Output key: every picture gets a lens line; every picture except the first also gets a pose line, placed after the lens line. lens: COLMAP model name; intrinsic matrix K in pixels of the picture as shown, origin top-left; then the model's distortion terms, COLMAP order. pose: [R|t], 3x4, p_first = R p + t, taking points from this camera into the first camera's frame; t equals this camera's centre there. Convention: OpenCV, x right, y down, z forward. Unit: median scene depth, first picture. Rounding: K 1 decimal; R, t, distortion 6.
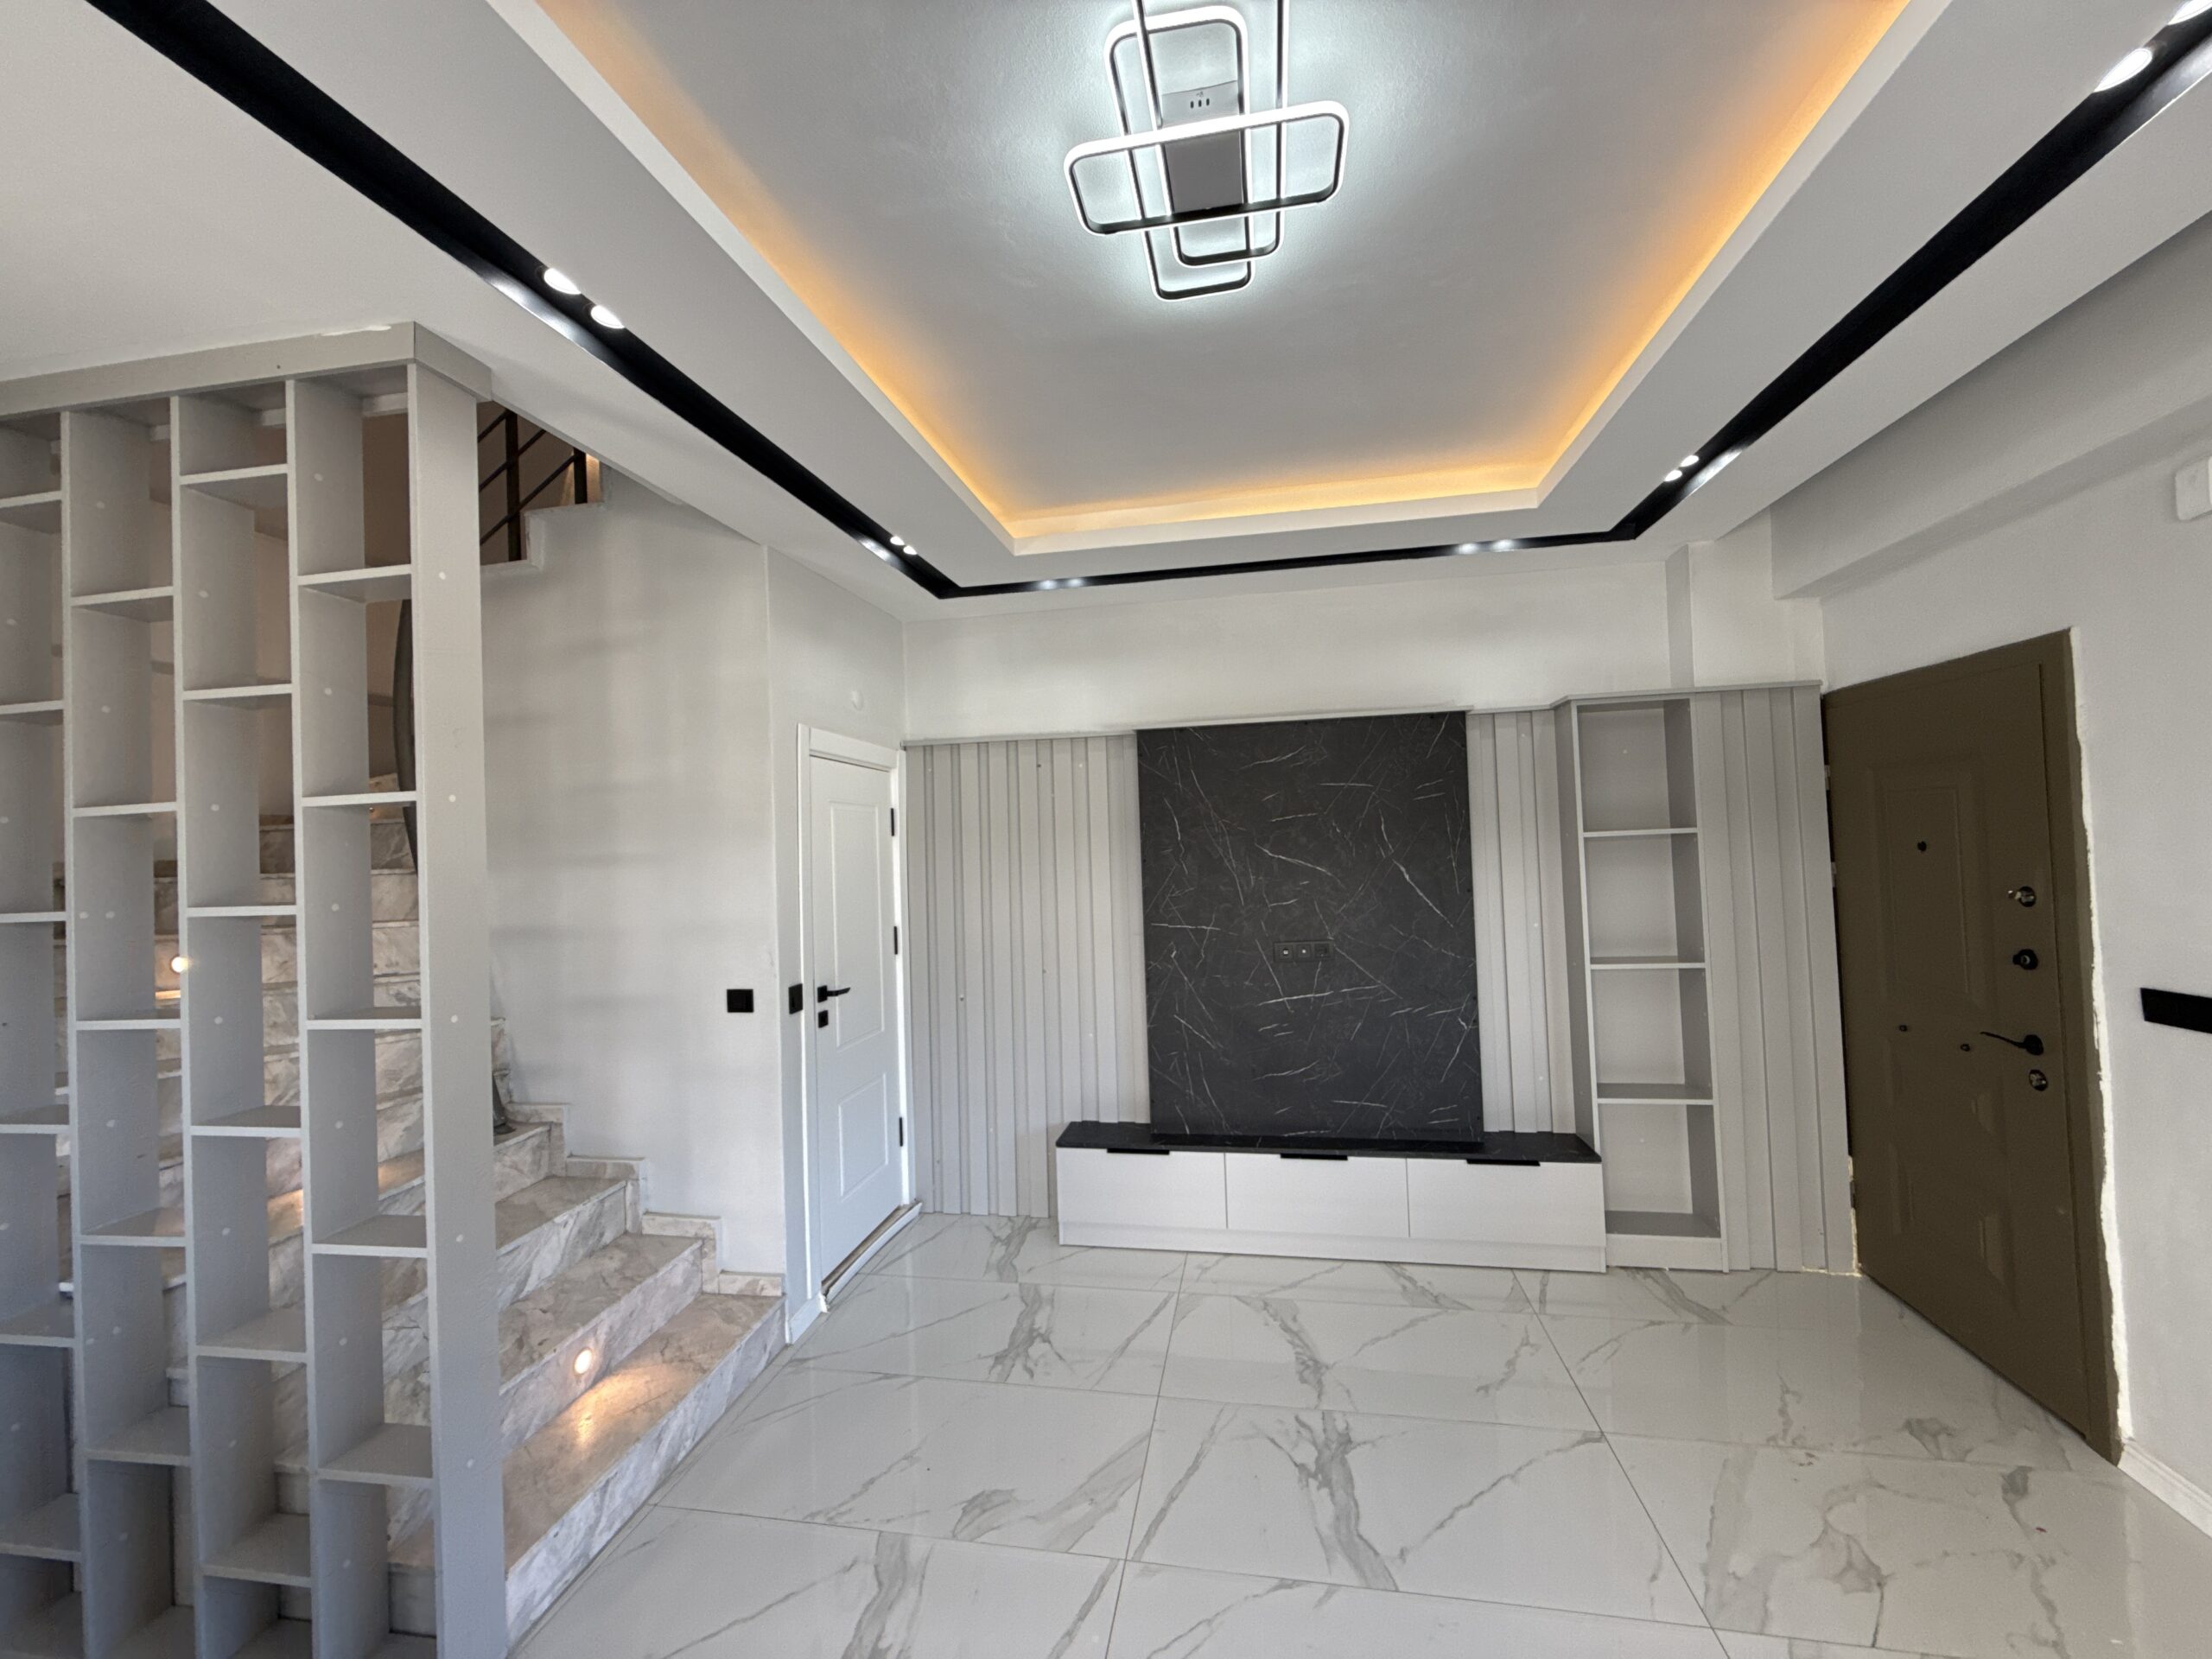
lens RADIAL K [[881.1, 0, 1104.9], [0, 881.1, 829.4], [0, 0, 1]] dist [-0.000314, 0.000727]
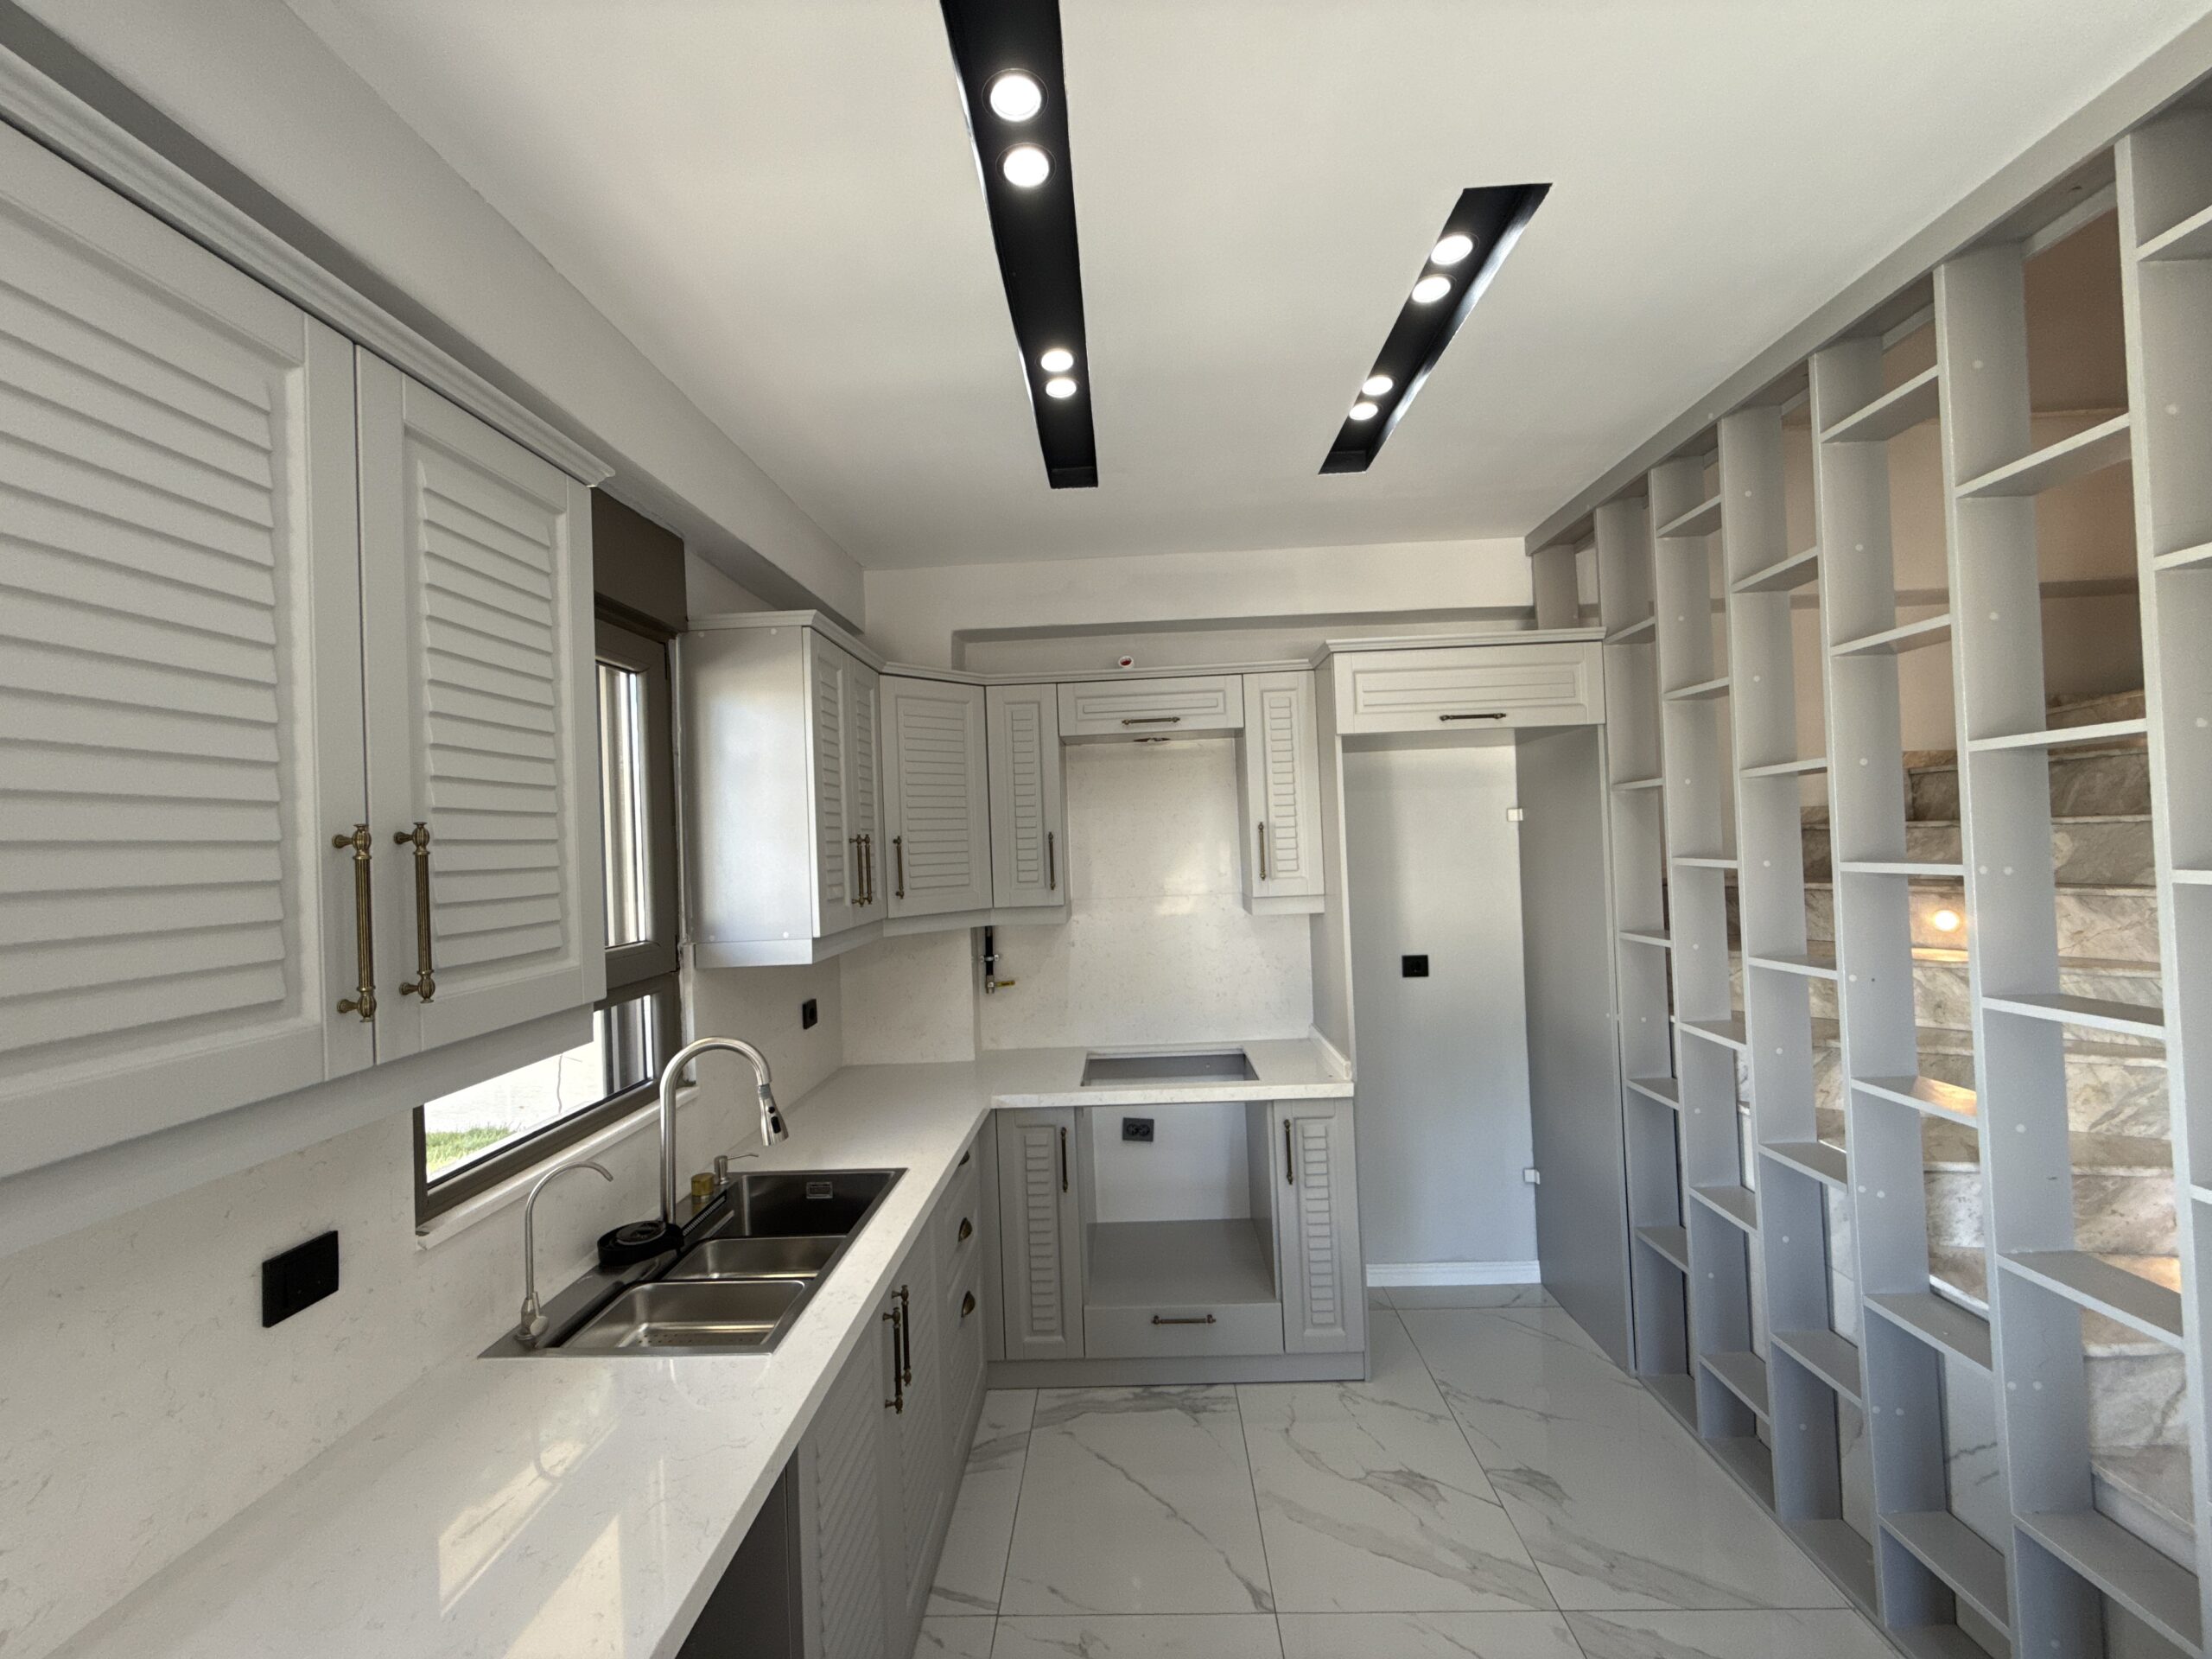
lens RADIAL K [[881.1, 0, 1105.2], [0, 881.1, 828.4], [0, 0, 1]] dist [-0.000314, 0.000727]
pose [[0.150003, 0.013172, -0.988598, -0.267038], [0.049728, 0.998545, 0.020850, 0.000332], [0.987434, -0.052289, 0.149129, 0.038517]]
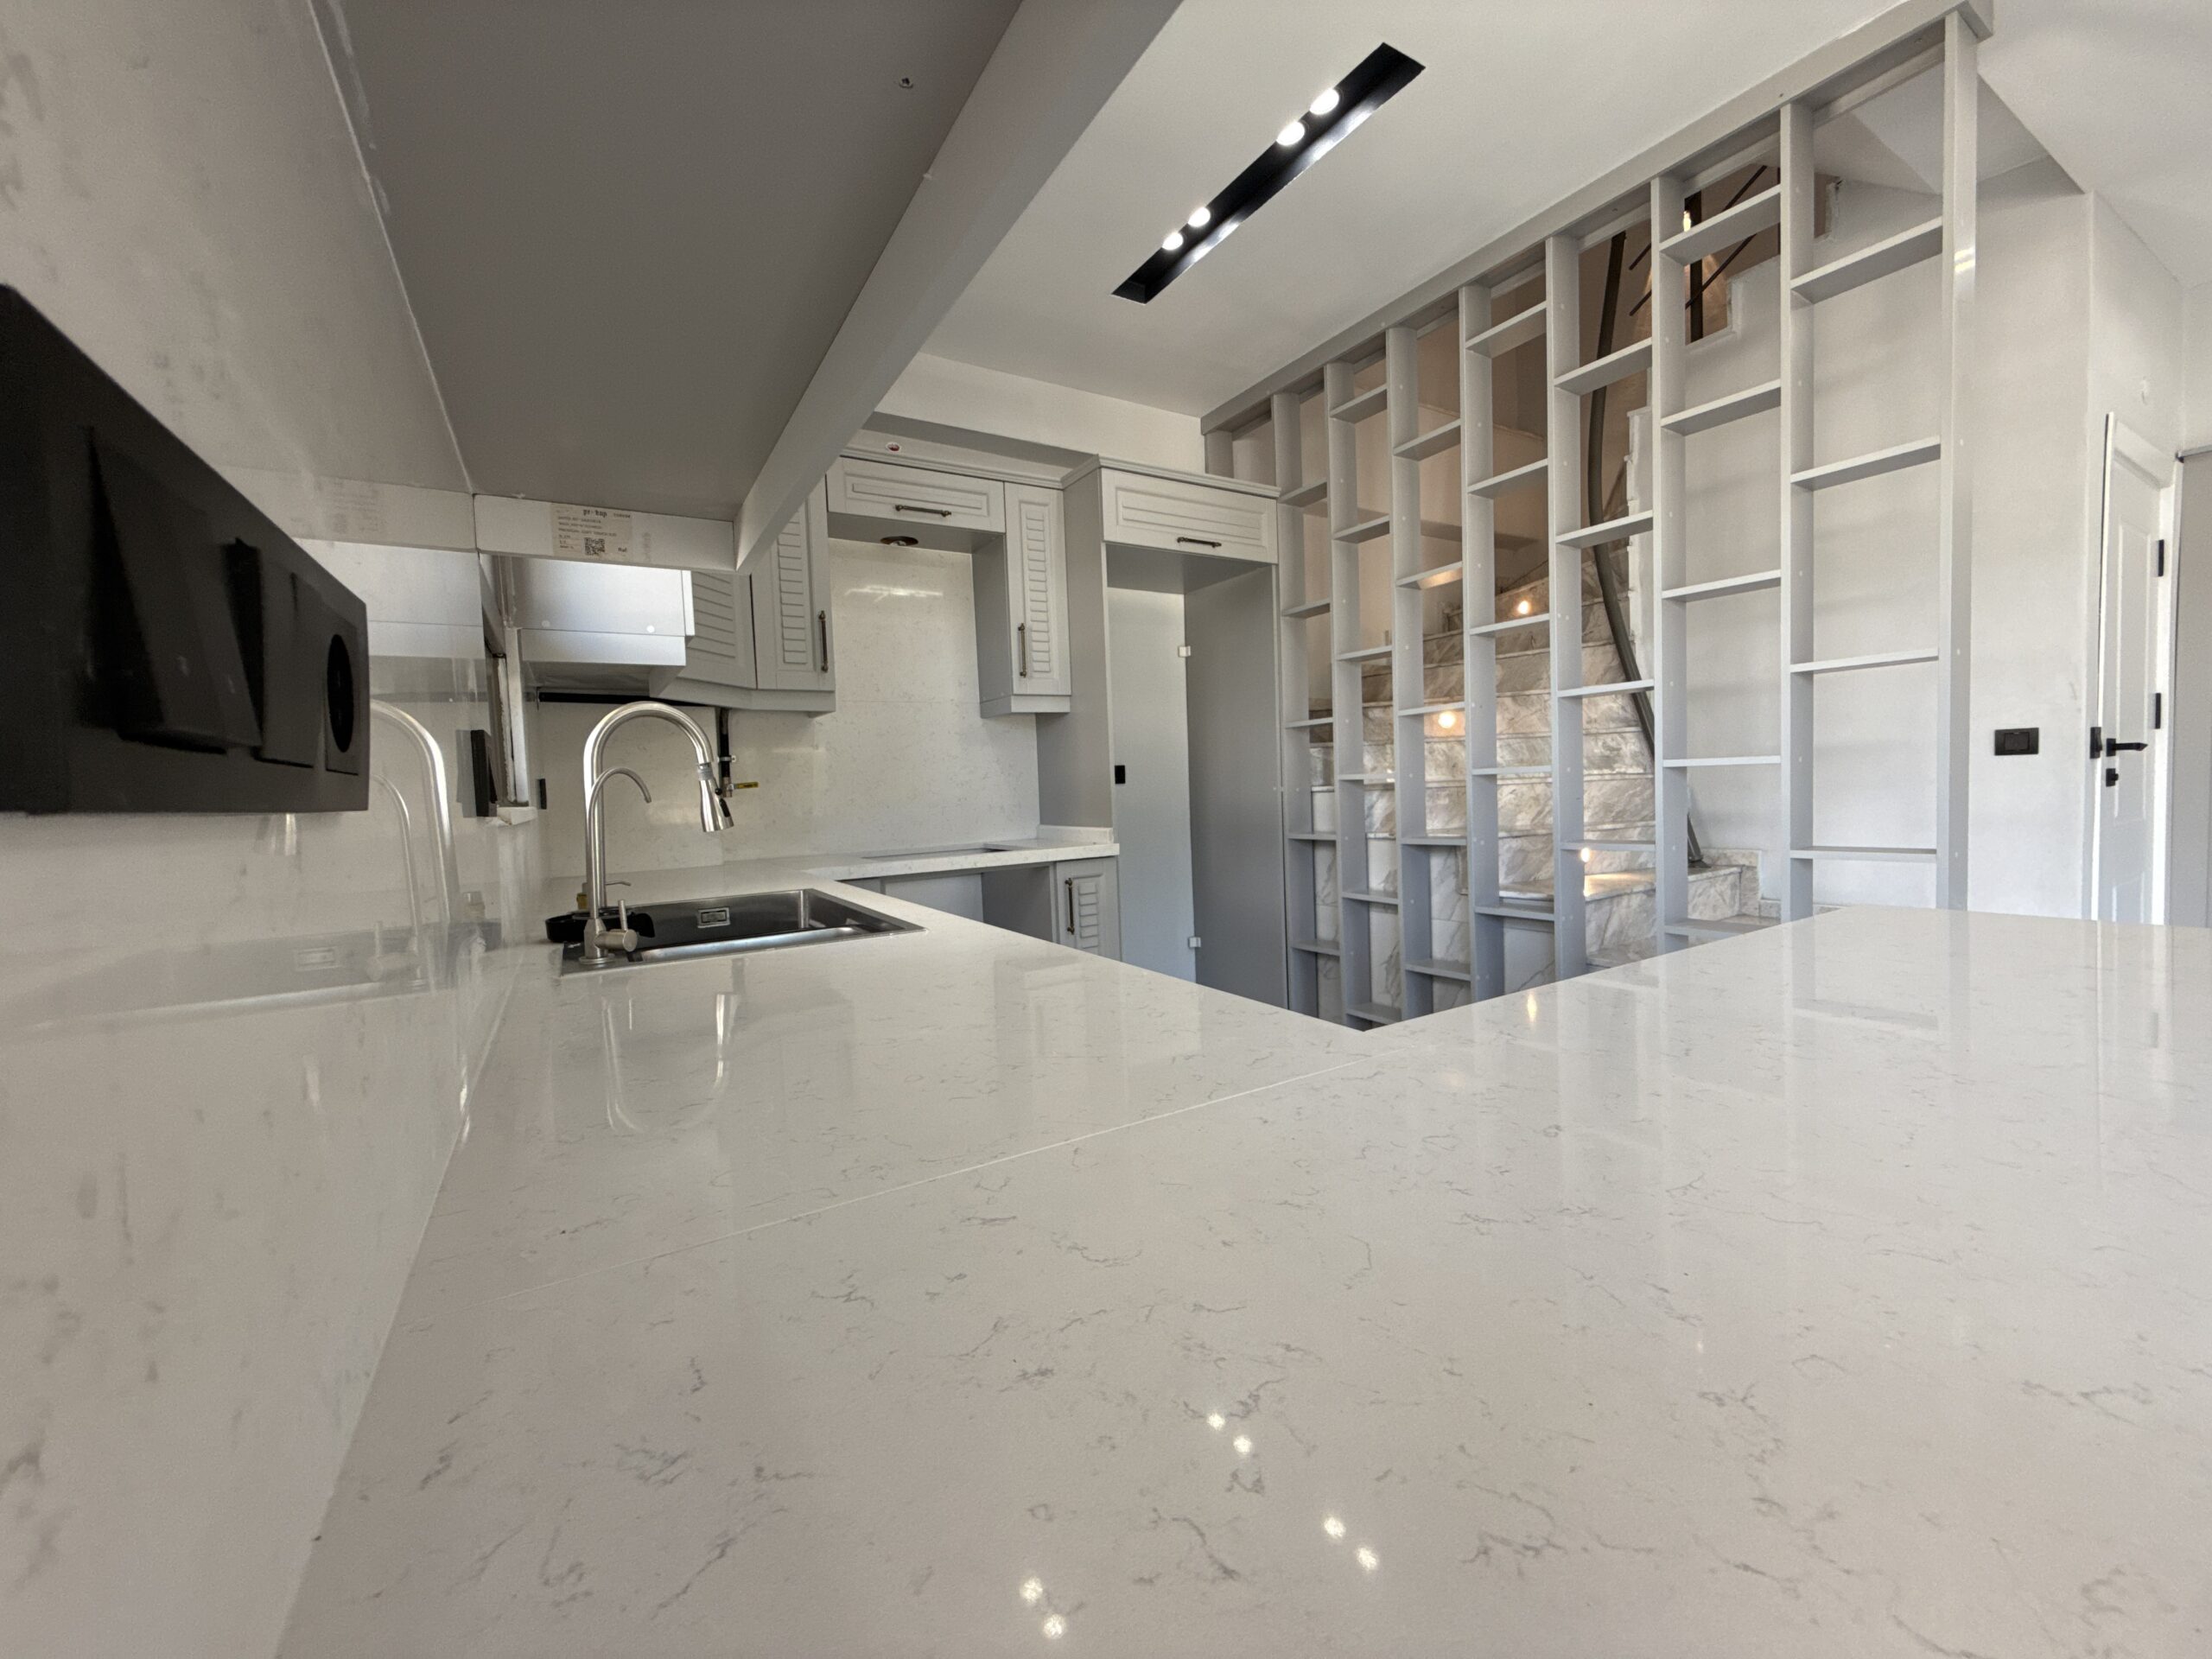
lens RADIAL K [[881.1, 0, 1104.3], [0, 881.1, 825.4], [0, 0, 1]] dist [-0.000314, 0.000727]
pose [[0.671491, 0.042237, -0.739808, -0.344361], [0.027171, 0.996299, 0.081543, 0.168366], [0.740514, -0.074857, 0.667859, -0.272688]]
